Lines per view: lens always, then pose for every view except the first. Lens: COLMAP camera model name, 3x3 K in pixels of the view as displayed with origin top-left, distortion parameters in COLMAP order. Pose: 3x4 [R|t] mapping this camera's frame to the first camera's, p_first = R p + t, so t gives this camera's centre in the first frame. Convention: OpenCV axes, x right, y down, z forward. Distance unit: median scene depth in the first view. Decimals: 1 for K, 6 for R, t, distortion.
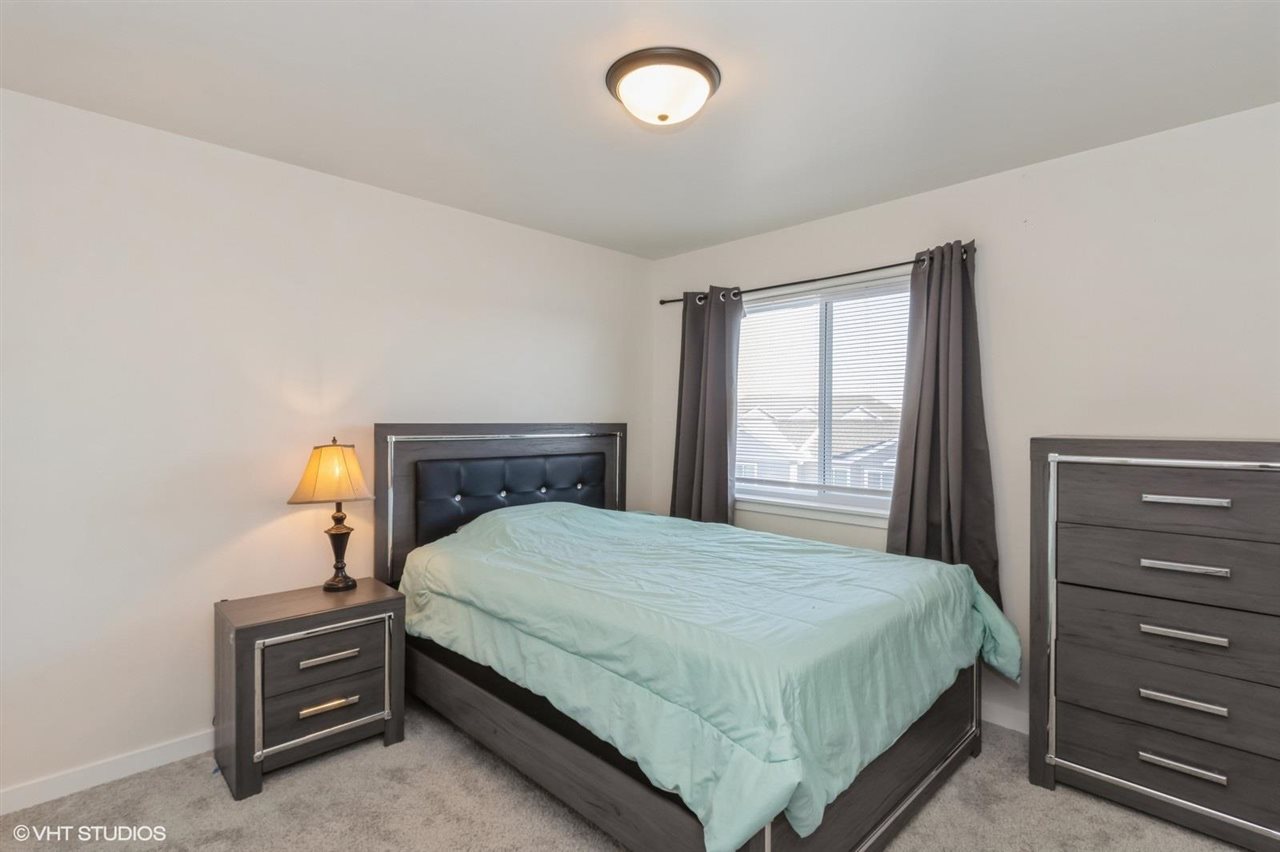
lens RADIAL K [[615.0, 0, 637.1], [0, 615.0, 422.2], [0, 0, 1]] dist [0.000253, 0.000772]
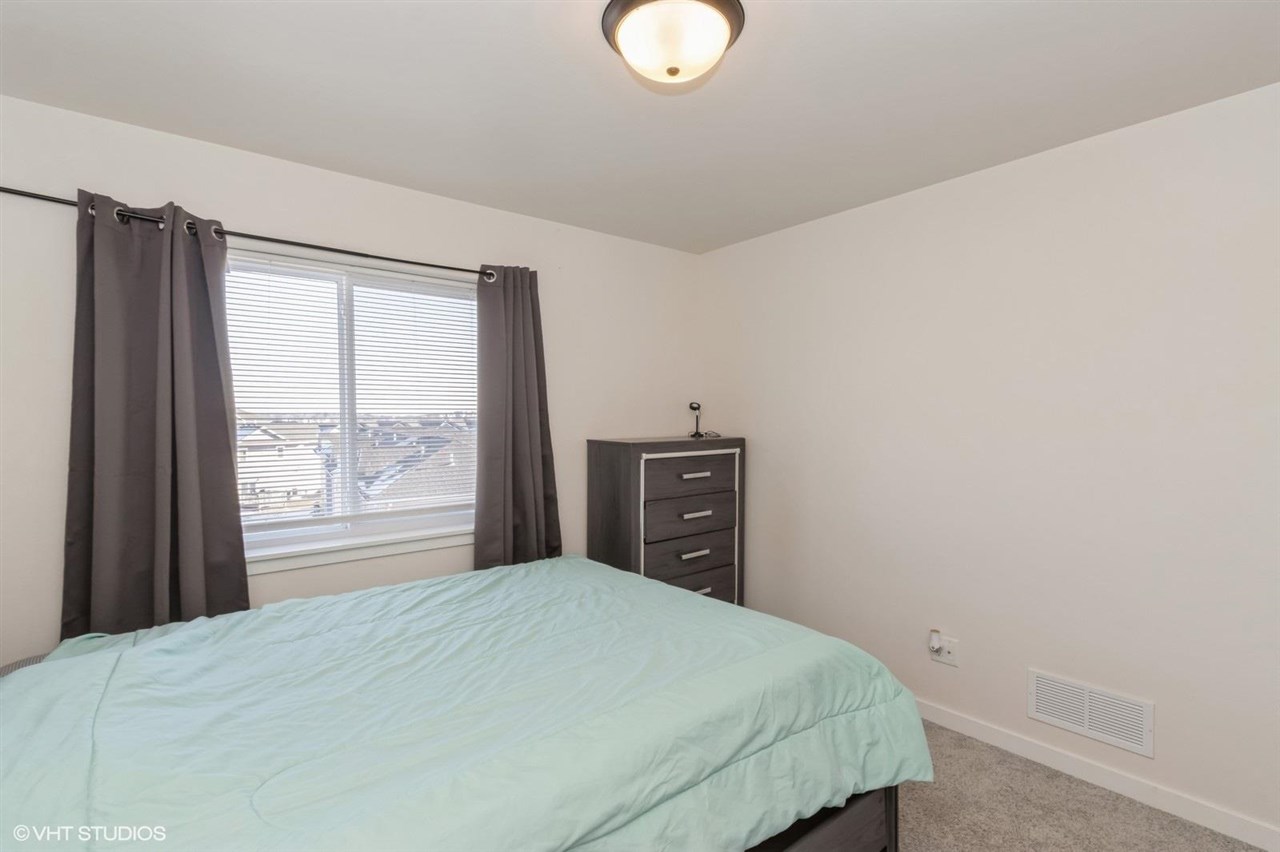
lens RADIAL K [[615.0, 0, 637.2], [0, 615.0, 423.4], [0, 0, 1]] dist [0.000253, 0.000772]
pose [[0.086281, -0.016413, 0.996136, -0.525315], [0.007785, 0.999845, 0.015800, -0.028740], [-0.996240, 0.006391, 0.086395, 0.659429]]
